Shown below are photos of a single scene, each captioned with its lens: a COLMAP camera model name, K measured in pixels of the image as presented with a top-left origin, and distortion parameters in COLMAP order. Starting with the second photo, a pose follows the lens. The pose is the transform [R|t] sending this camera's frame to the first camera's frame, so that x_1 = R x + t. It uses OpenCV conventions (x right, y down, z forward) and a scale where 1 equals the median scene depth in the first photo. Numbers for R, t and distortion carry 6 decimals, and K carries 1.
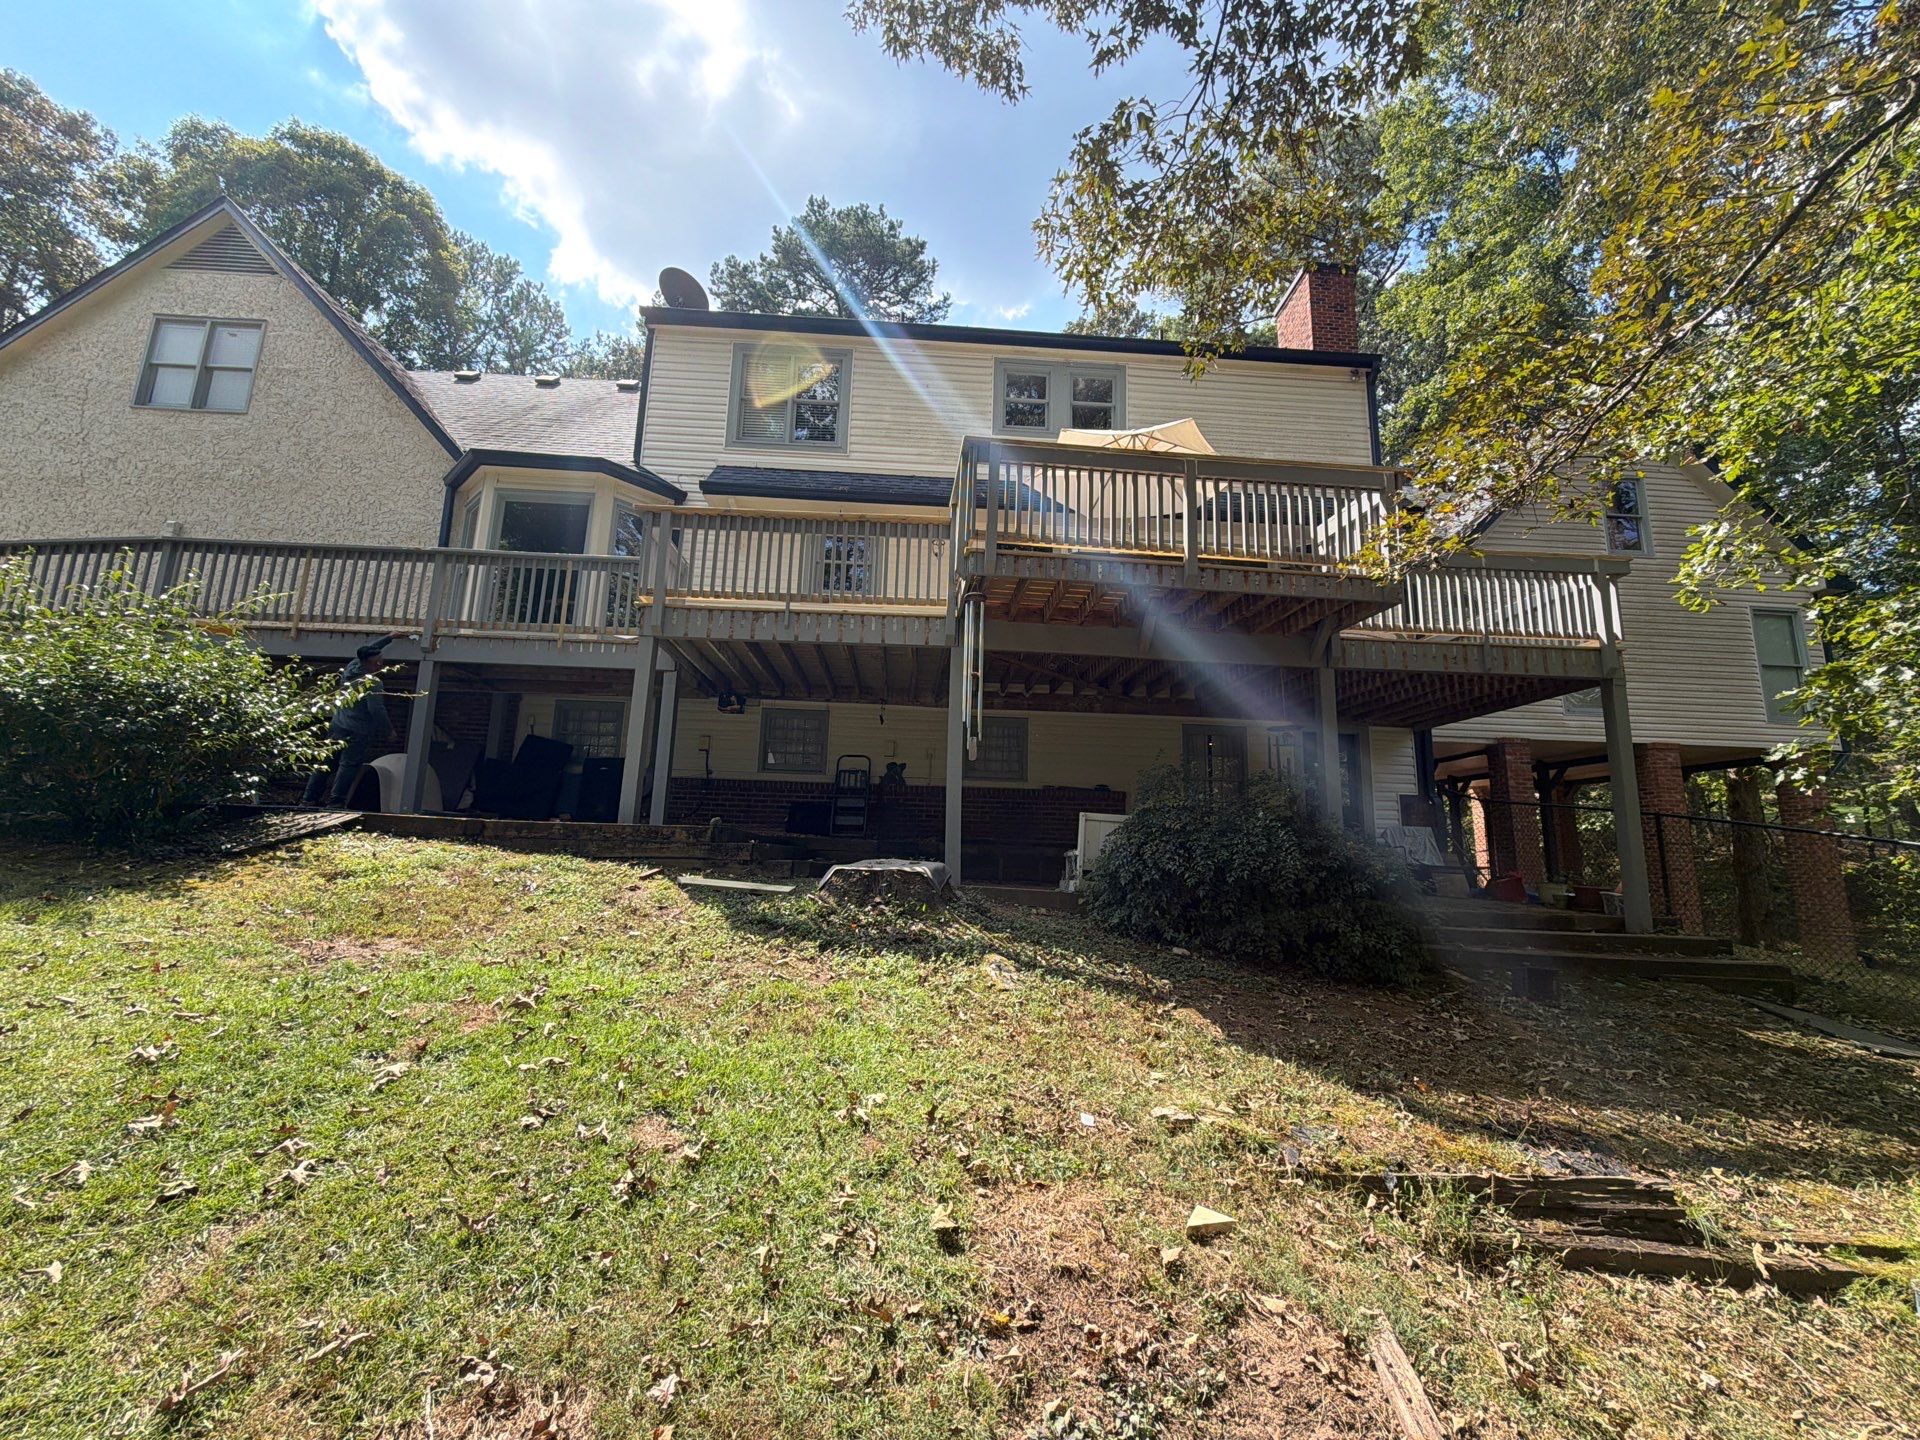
lens RADIAL K [[781.1, 0, 965.8], [0, 781.1, 710.2], [0, 0, 1]] dist [-0.000286, -0.000758]
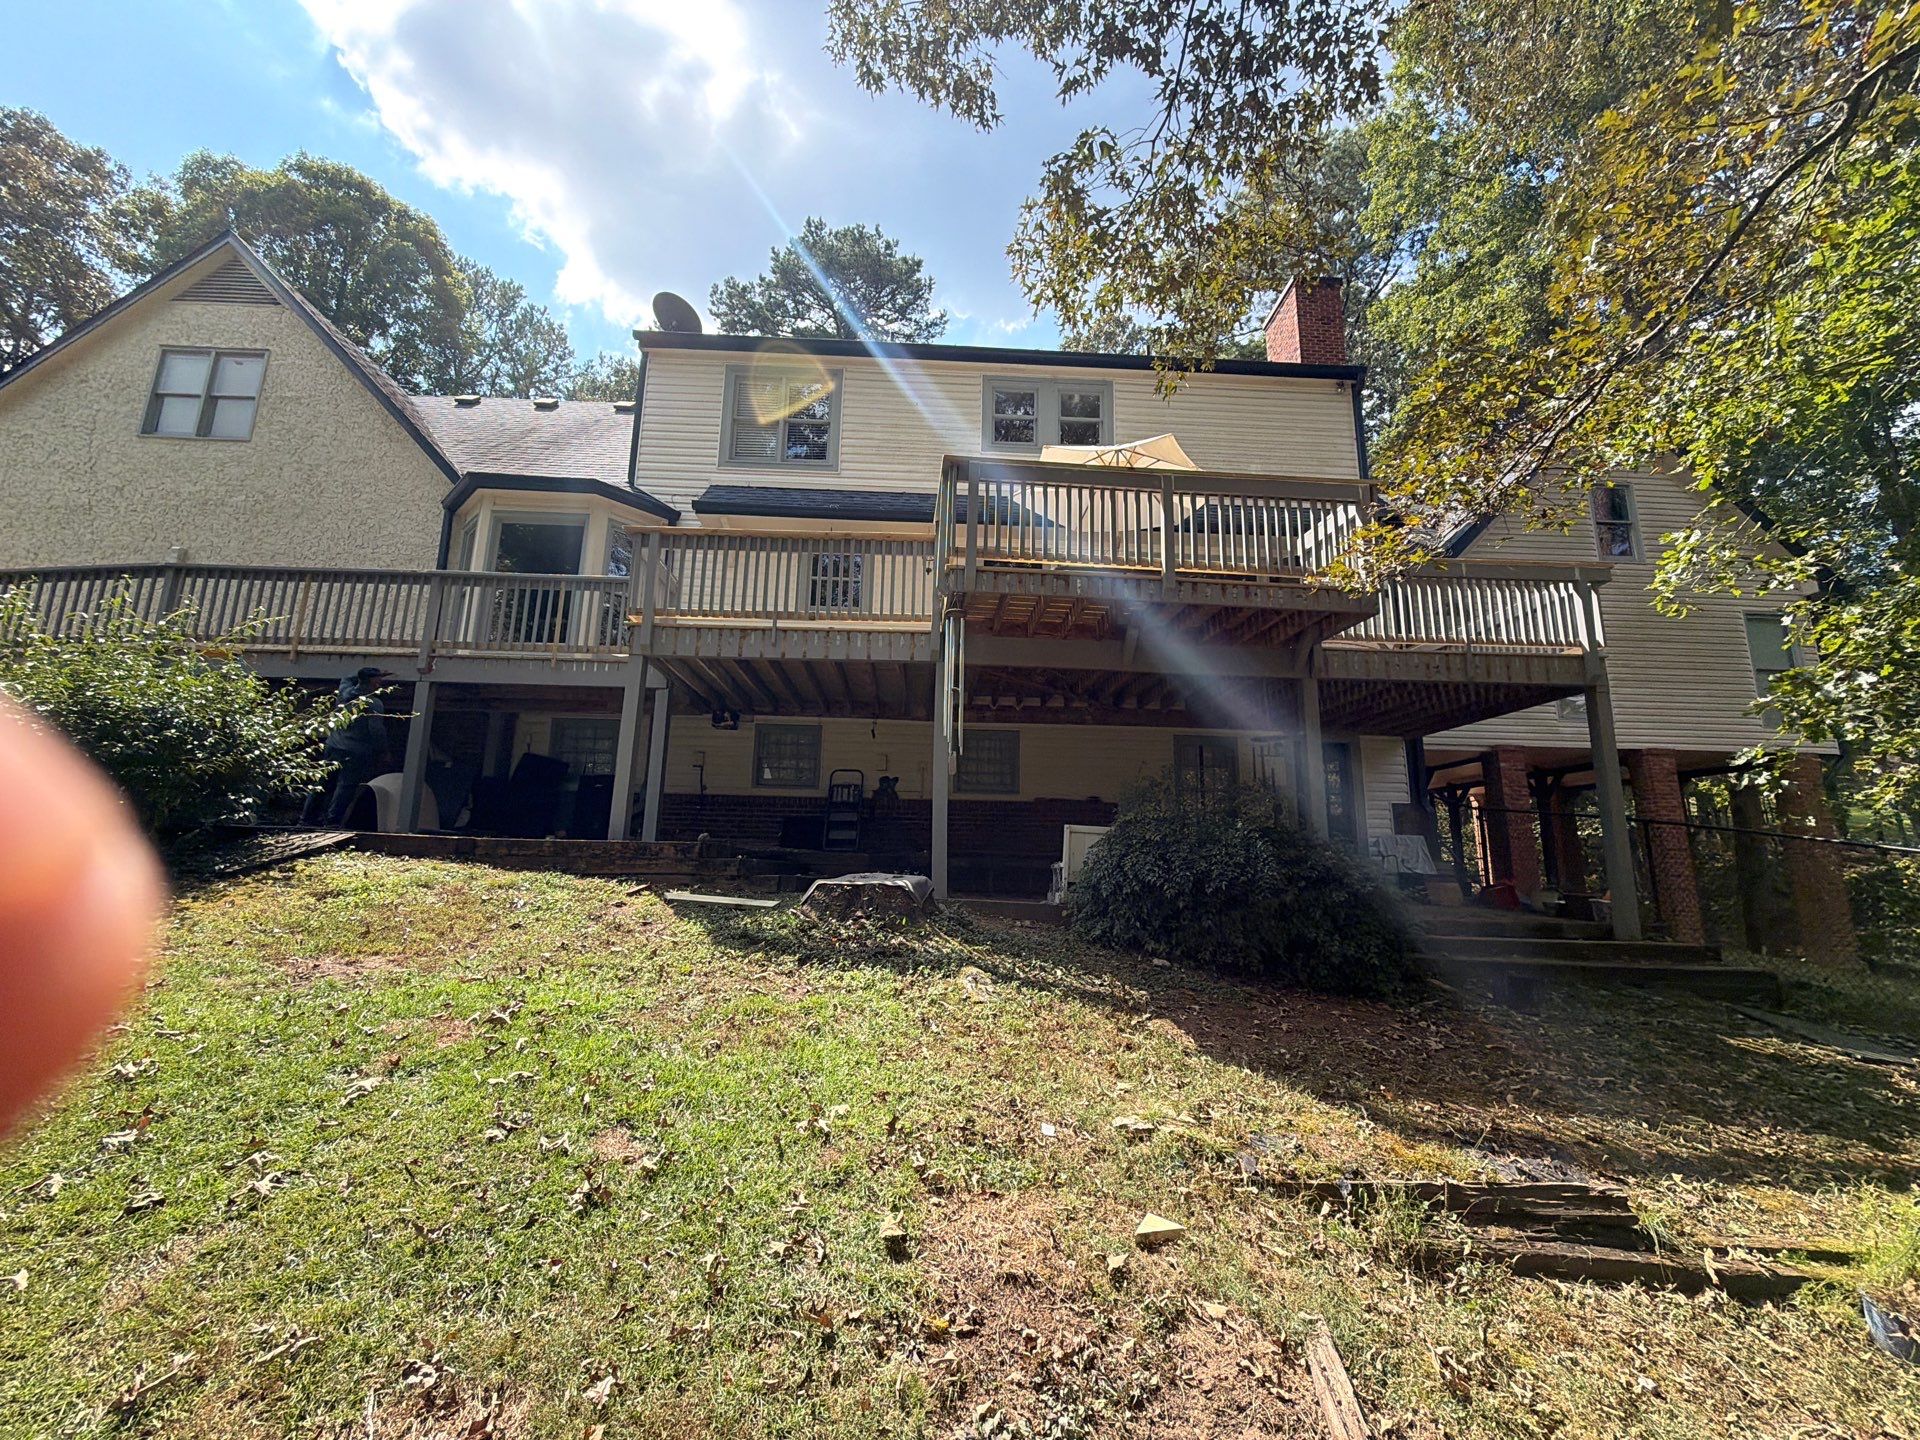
lens RADIAL K [[781.1, 0, 965.0], [0, 781.1, 710.6], [0, 0, 1]] dist [-0.000286, -0.000758]
pose [[0.999899, -0.011257, -0.008713, 0.036570], [0.011129, 0.999832, -0.014575, -0.004030], [0.008876, 0.014477, 0.999856, -0.014044]]
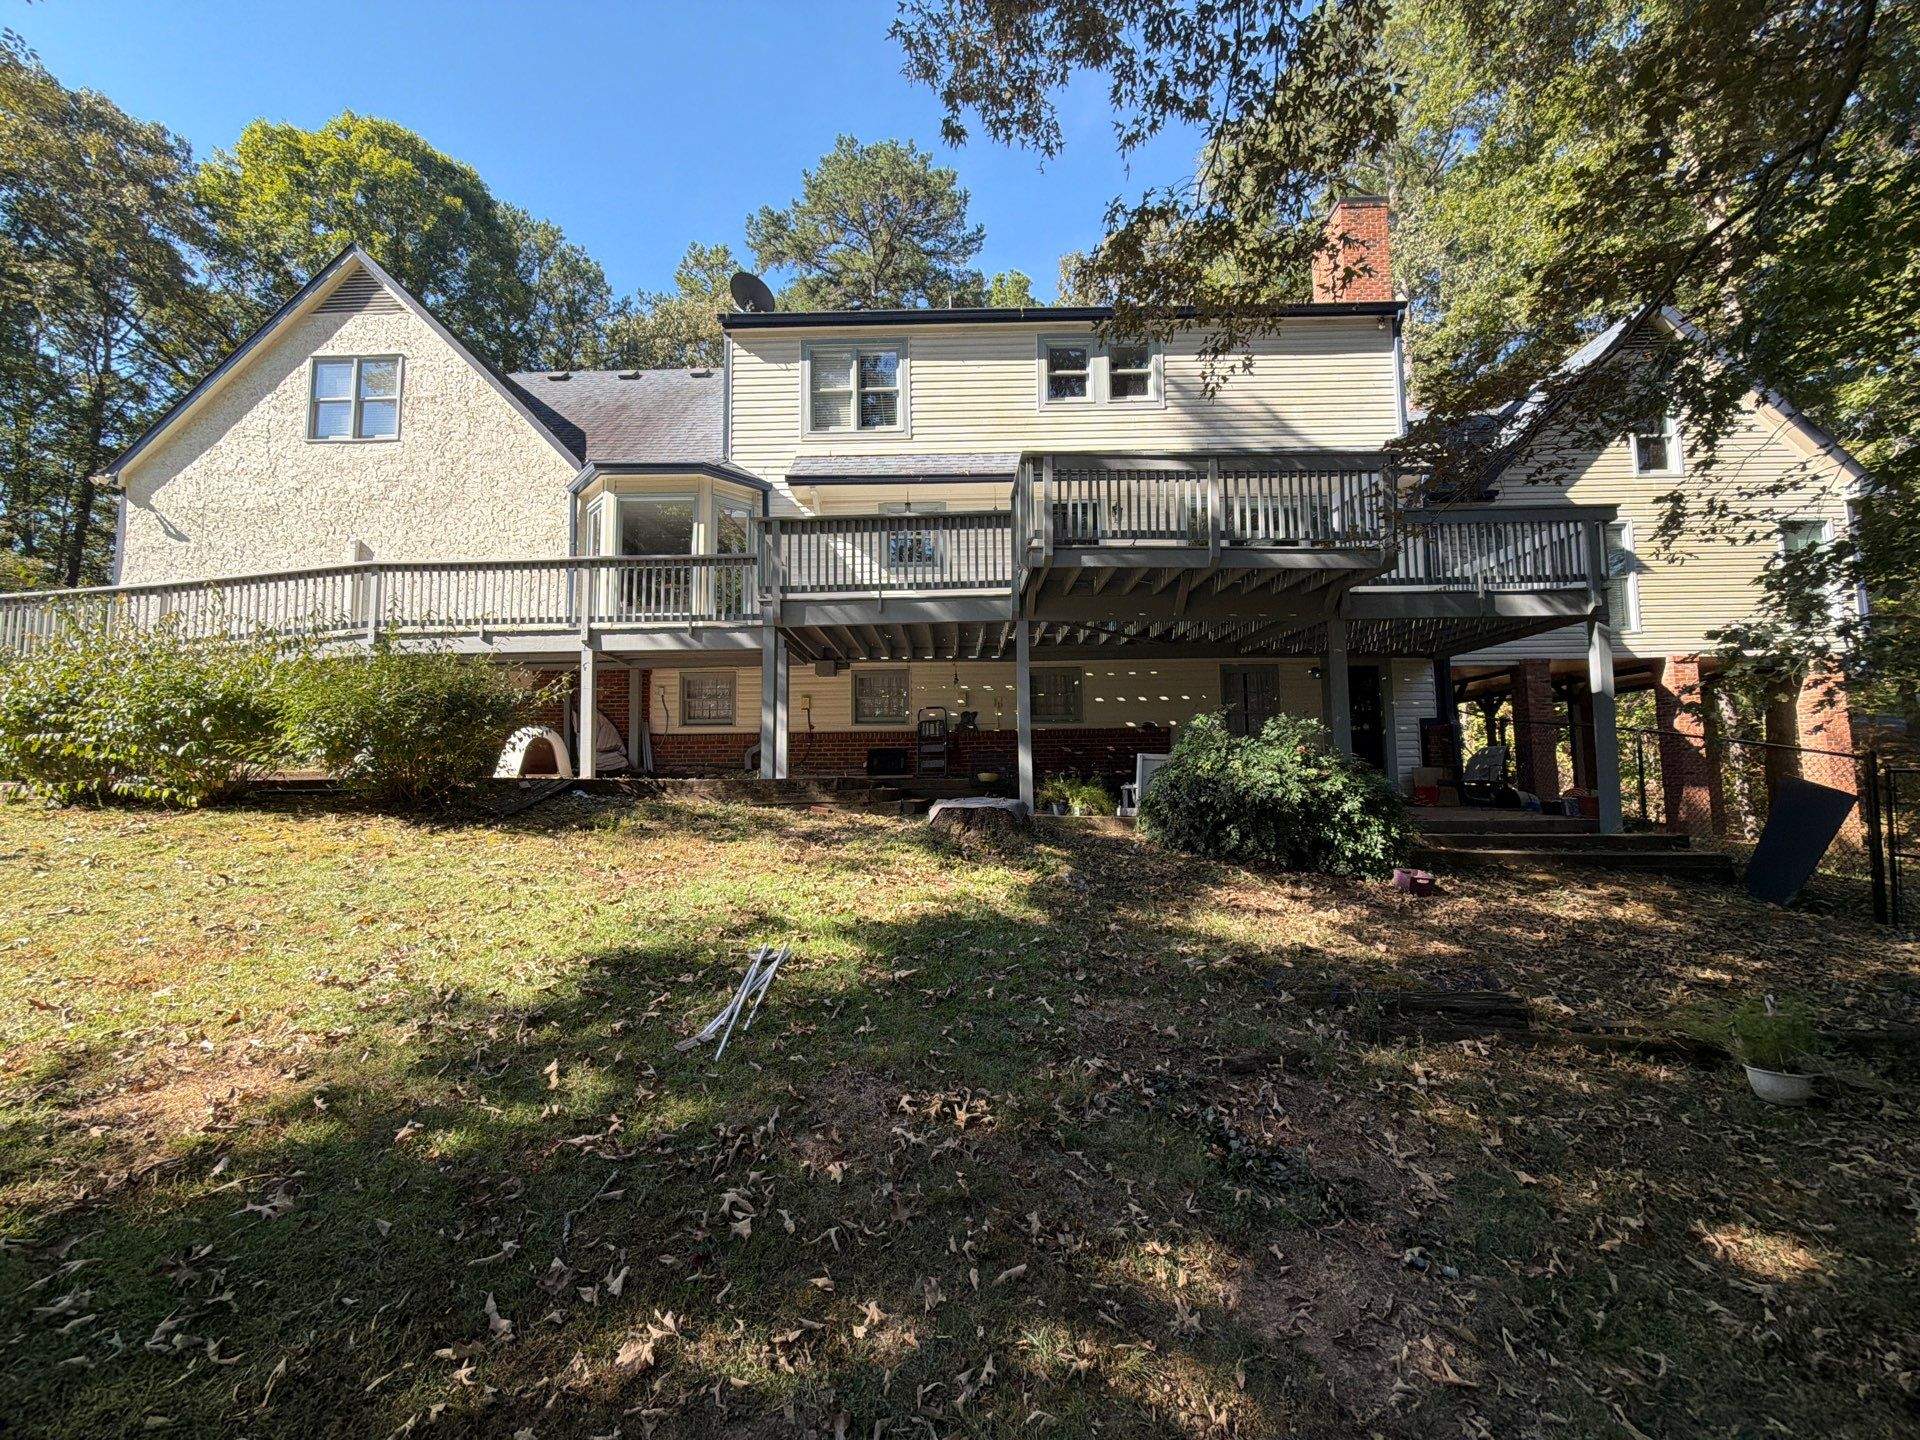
lens RADIAL K [[781.1, 0, 961.5], [0, 781.1, 714.6], [0, 0, 1]] dist [-0.000286, -0.000758]
pose [[0.996401, -0.046354, -0.070965, -0.034508], [0.053326, 0.993585, 0.099730, -0.085431], [0.065887, -0.103155, 0.992481, -0.292176]]
